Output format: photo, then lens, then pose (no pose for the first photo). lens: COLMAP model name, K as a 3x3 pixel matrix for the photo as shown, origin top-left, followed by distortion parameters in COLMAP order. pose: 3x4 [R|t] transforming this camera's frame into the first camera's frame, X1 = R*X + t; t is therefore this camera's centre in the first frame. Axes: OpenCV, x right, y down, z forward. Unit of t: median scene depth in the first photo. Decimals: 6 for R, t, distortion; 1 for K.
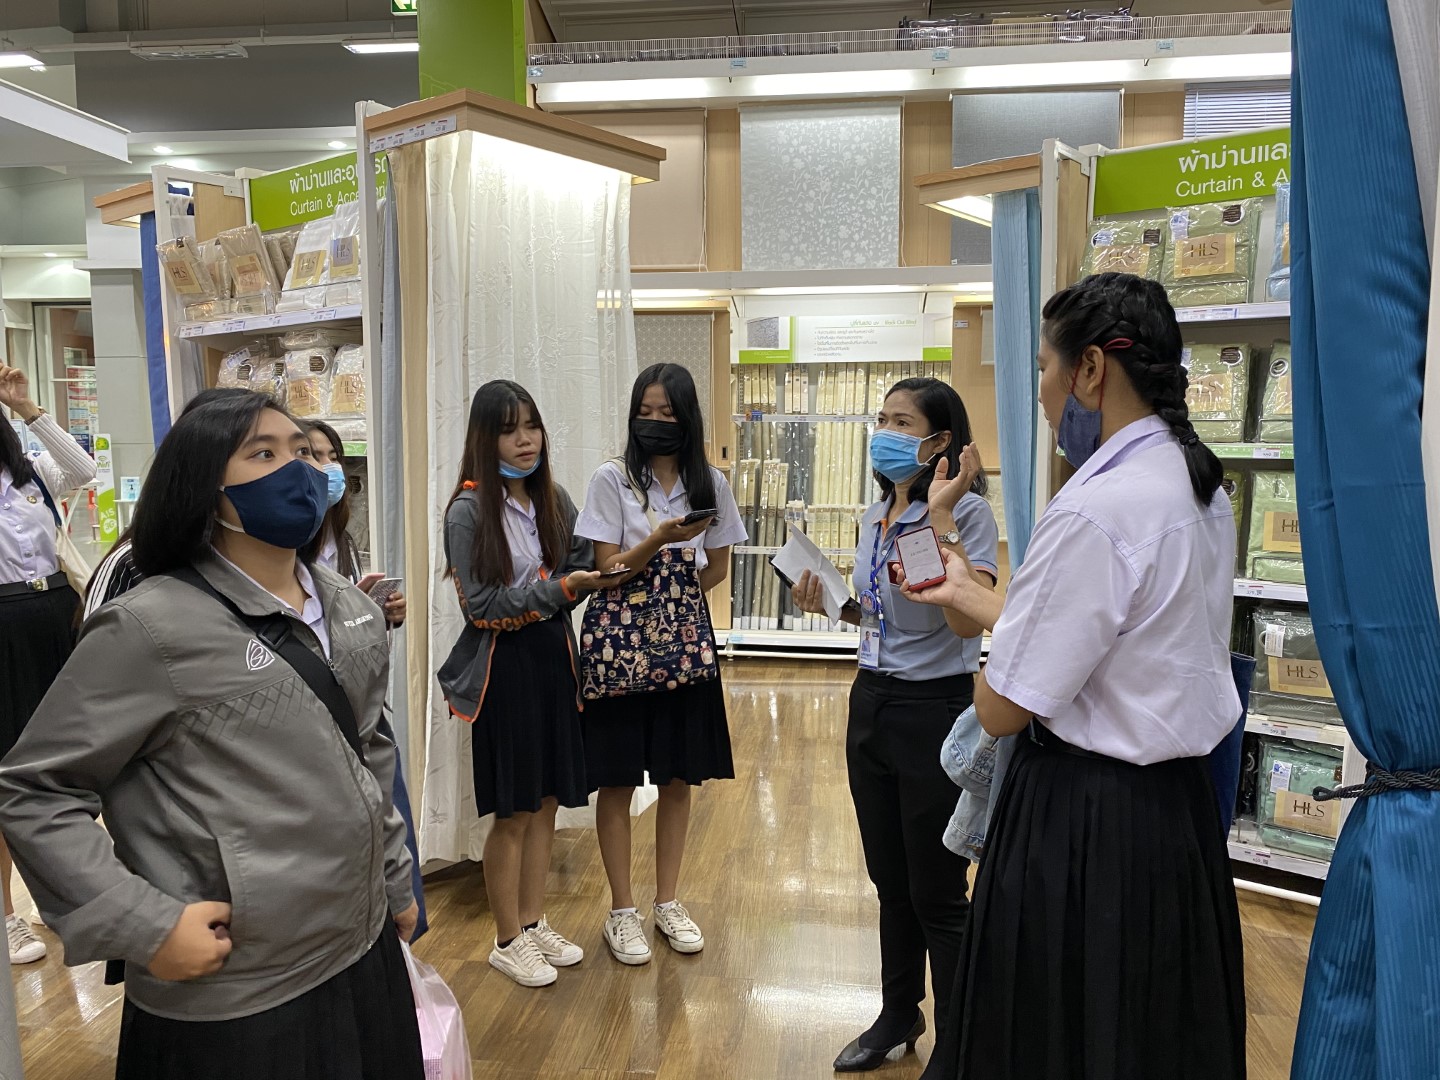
lens RADIAL K [[1097.5, 0, 732.1], [0, 1097.5, 535.4], [0, 0, 1]] dist [0.030385, -0.038967]
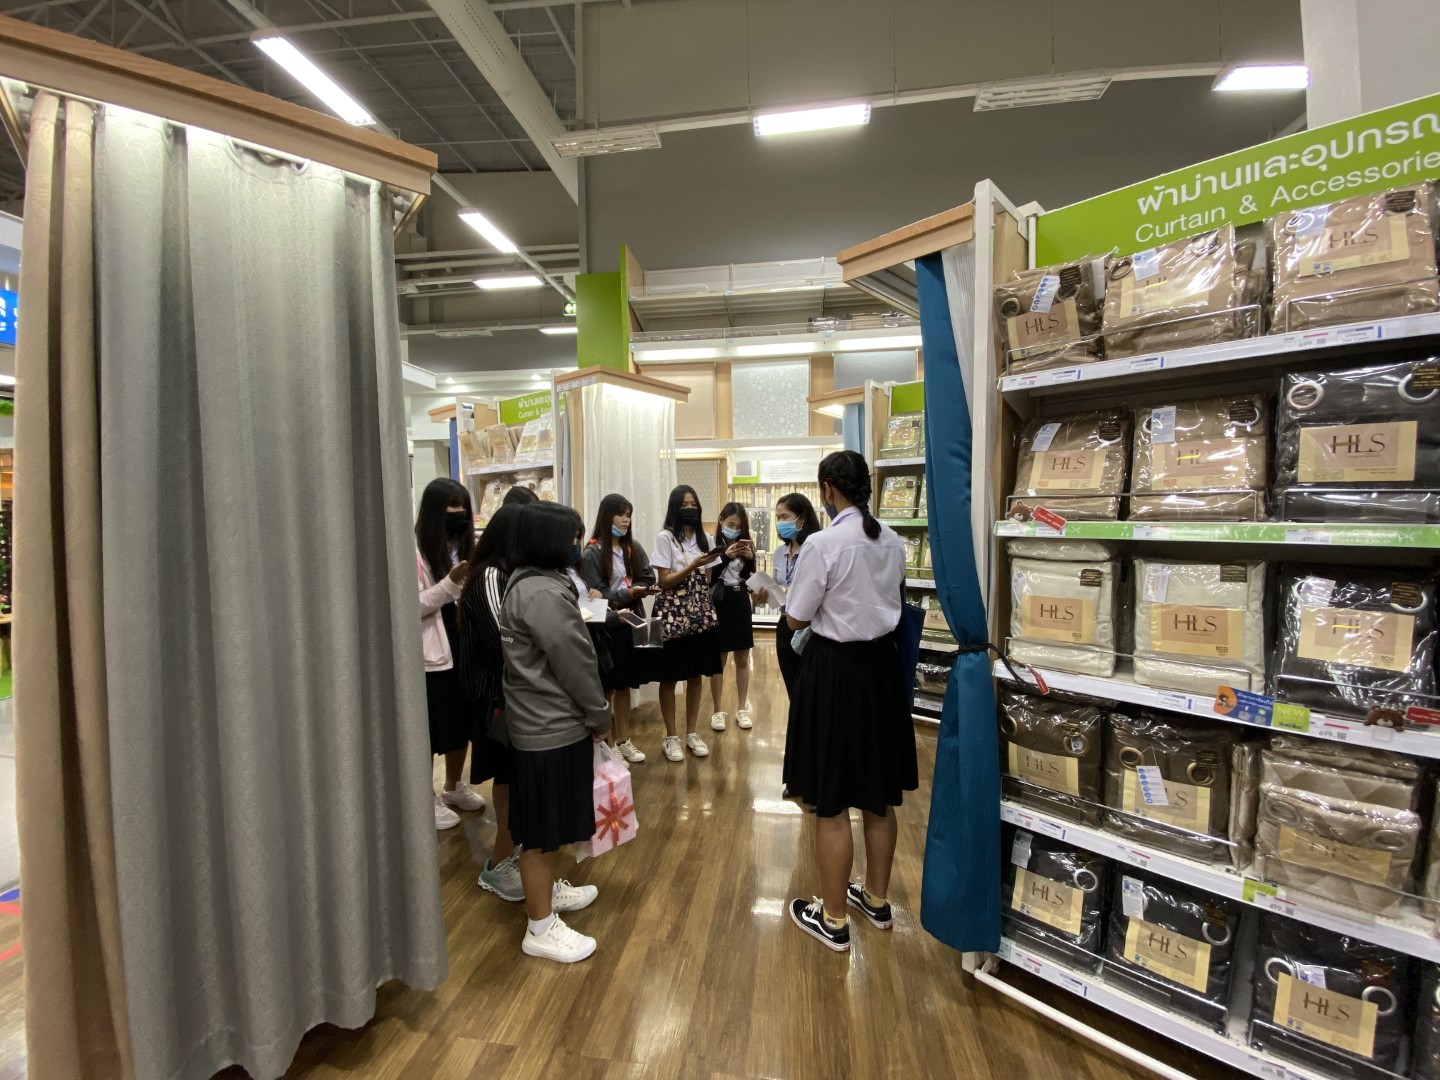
lens RADIAL K [[575.7, 0, 721.4], [0, 575.7, 545.6], [0, 0, 1]] dist [0.012940, -0.014721]
pose [[0.999592, -0.007882, -0.027440, 0.021907], [0.006587, 0.998875, -0.046966, 0.012817], [0.027780, 0.046766, 0.998520, -0.094215]]
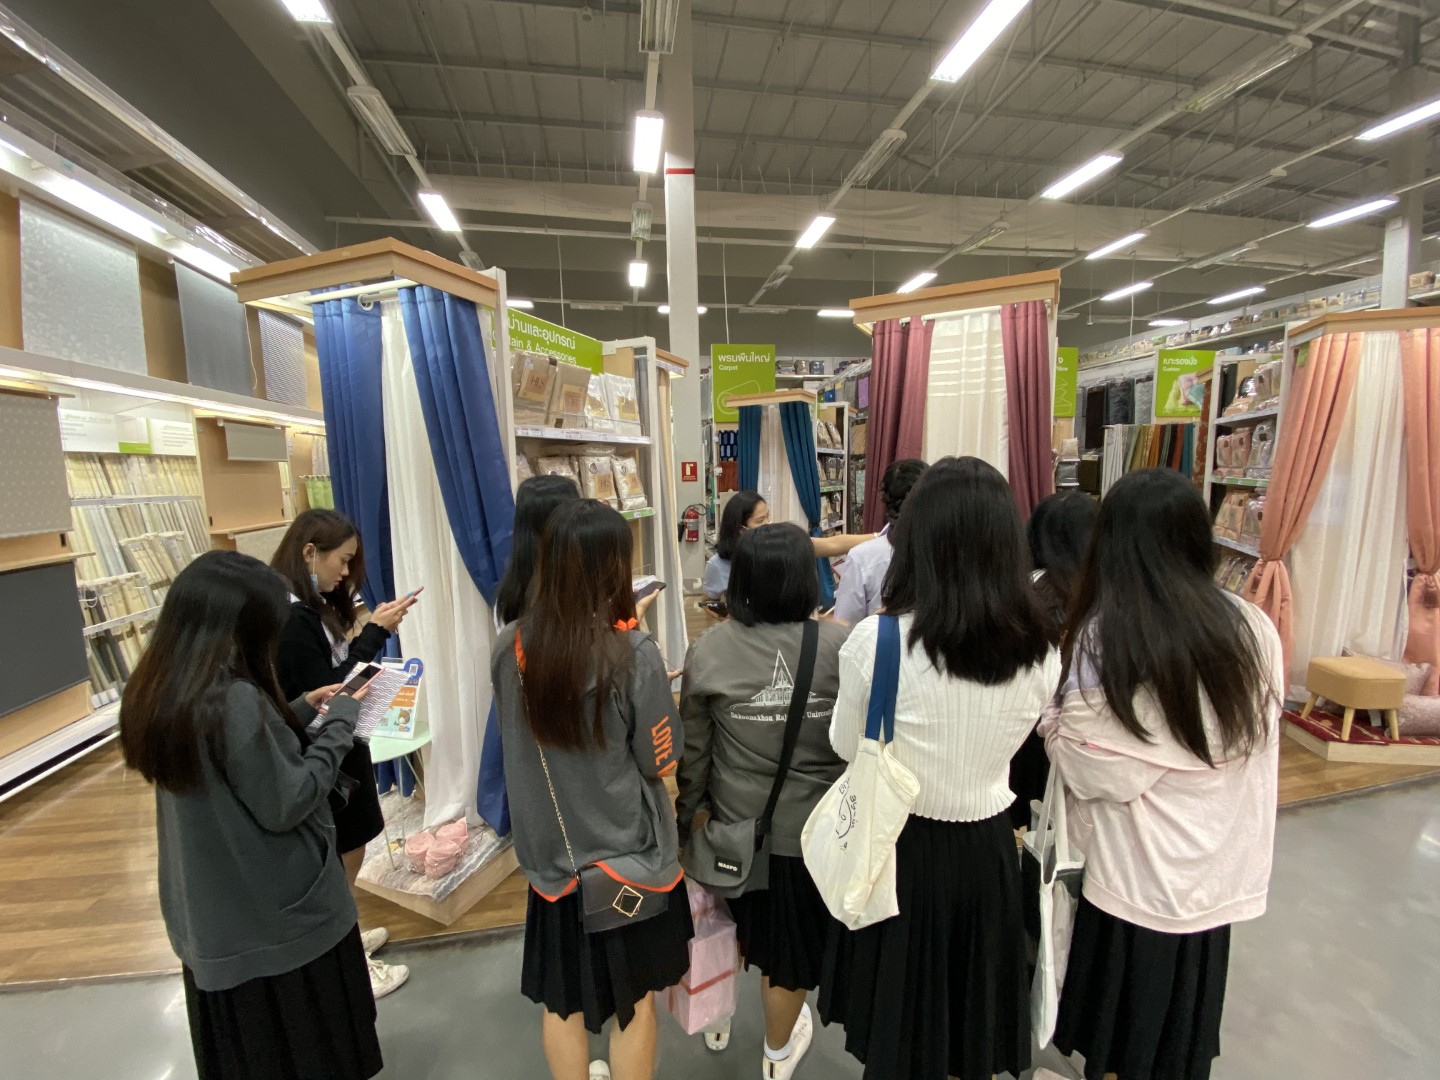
lens RADIAL K [[575.7, 0, 705.8], [0, 575.7, 551.6], [0, 0, 1]] dist [0.012940, -0.014721]
pose [[-0.283341, -0.124242, 0.950937, -0.951673], [0.118575, 0.979426, 0.163294, -0.111447], [-0.951660, 0.159026, -0.262780, 0.818801]]
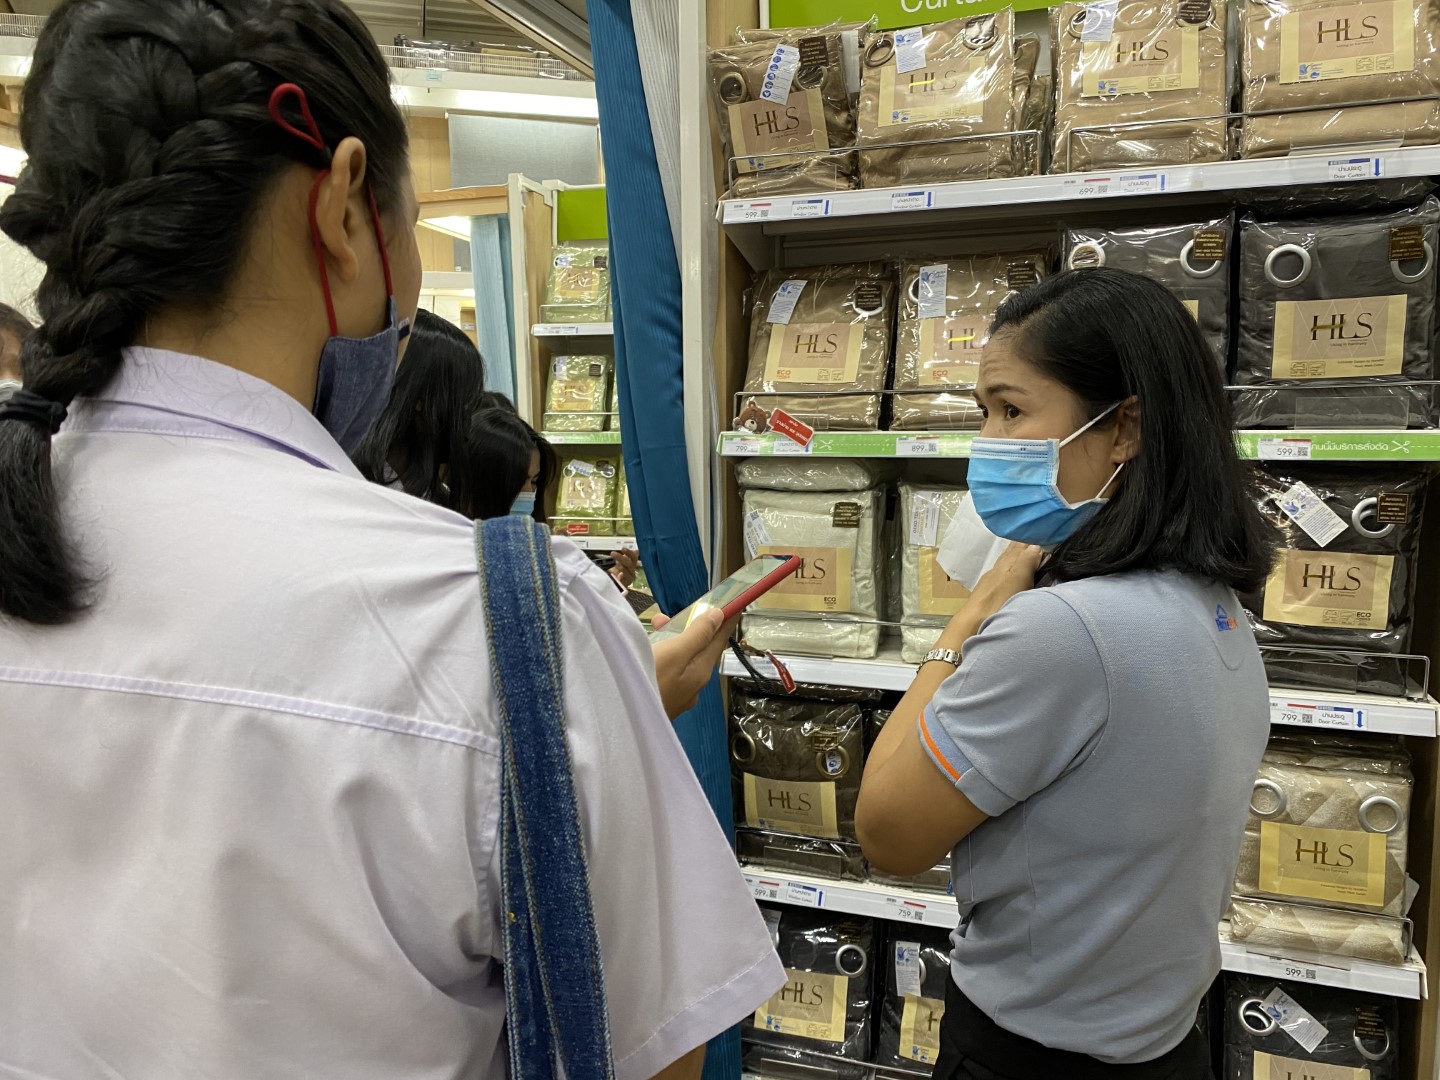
lens RADIAL K [[1097.5, 0, 719.4], [0, 1097.5, 537.8], [0, 0, 1]] dist [0.030385, -0.038967]
pose [[0.922618, -0.048177, 0.382695, 0.015833], [0.046612, 0.998824, 0.013367, 0.018025], [-0.382889, 0.005506, 0.923778, -0.130179]]
